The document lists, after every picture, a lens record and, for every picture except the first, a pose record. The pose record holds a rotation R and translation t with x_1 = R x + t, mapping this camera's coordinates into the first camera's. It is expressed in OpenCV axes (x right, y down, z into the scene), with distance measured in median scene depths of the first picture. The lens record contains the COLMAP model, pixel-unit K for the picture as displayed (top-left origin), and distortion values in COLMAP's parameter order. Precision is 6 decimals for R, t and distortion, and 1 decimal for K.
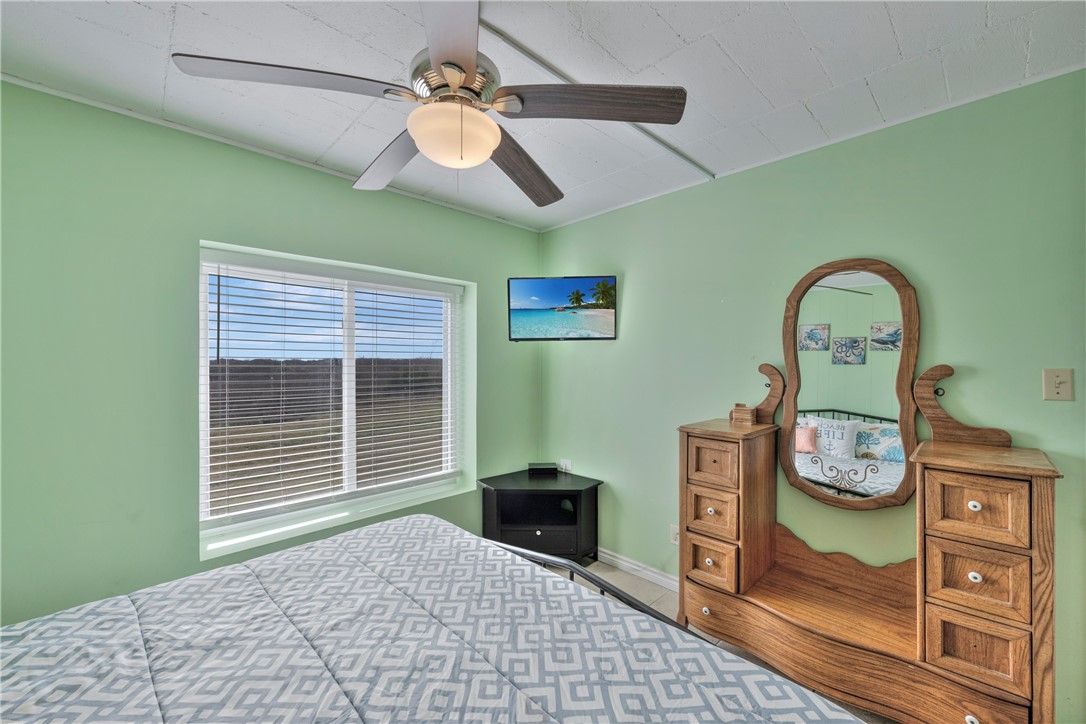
lens RADIAL K [[430.6, 0, 546.7], [0, 430.6, 361.2], [0, 0, 1]] dist [0.000141, -0.000134]
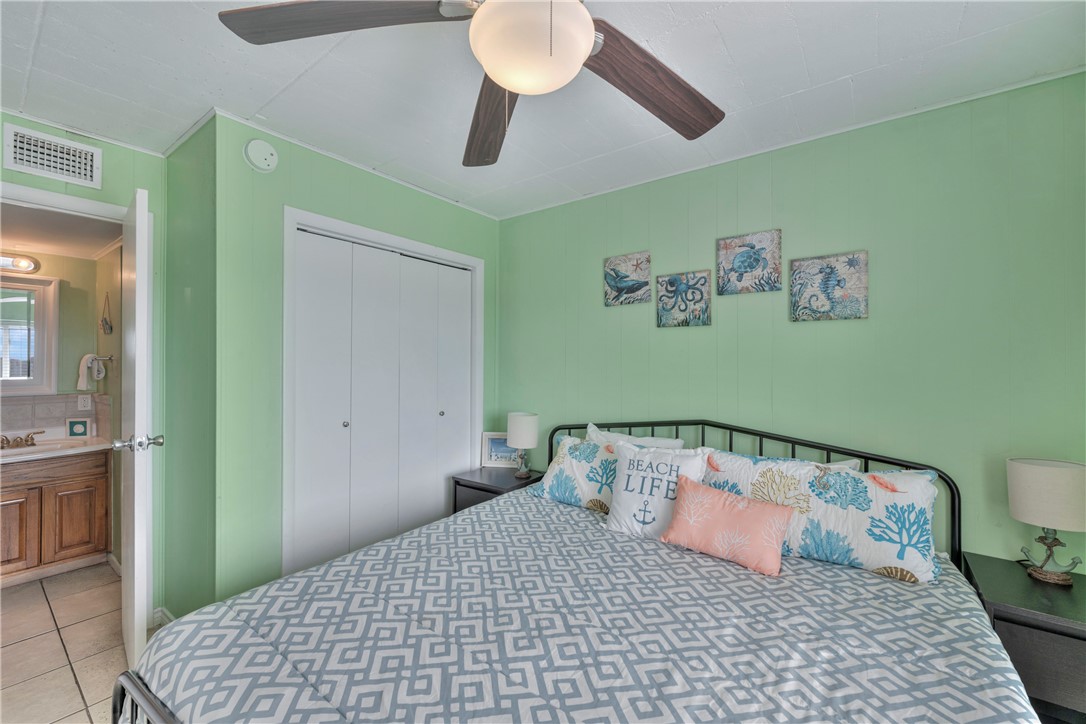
lens RADIAL K [[430.6, 0, 539.5], [0, 430.6, 356.5], [0, 0, 1]] dist [0.000141, -0.000134]
pose [[-0.988081, -0.026833, -0.151576, -0.048524], [-0.022602, 0.999307, -0.029568, 0.029251], [0.152265, -0.025789, -0.988003, 0.759033]]
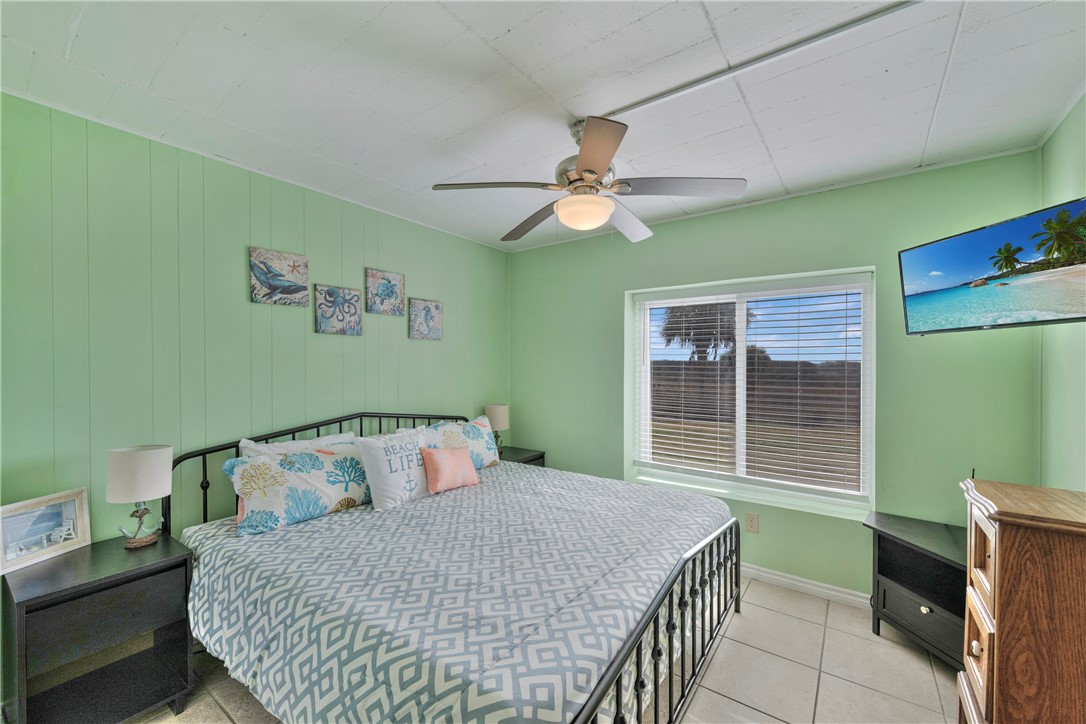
lens RADIAL K [[430.6, 0, 543.7], [0, 430.6, 367.6], [0, 0, 1]] dist [0.000141, -0.000134]
pose [[0.171043, 0.012484, -0.985184, 0.557952], [-0.004801, 0.999918, 0.011837, 0.001044], [0.985252, 0.002705, 0.171089, 0.272188]]
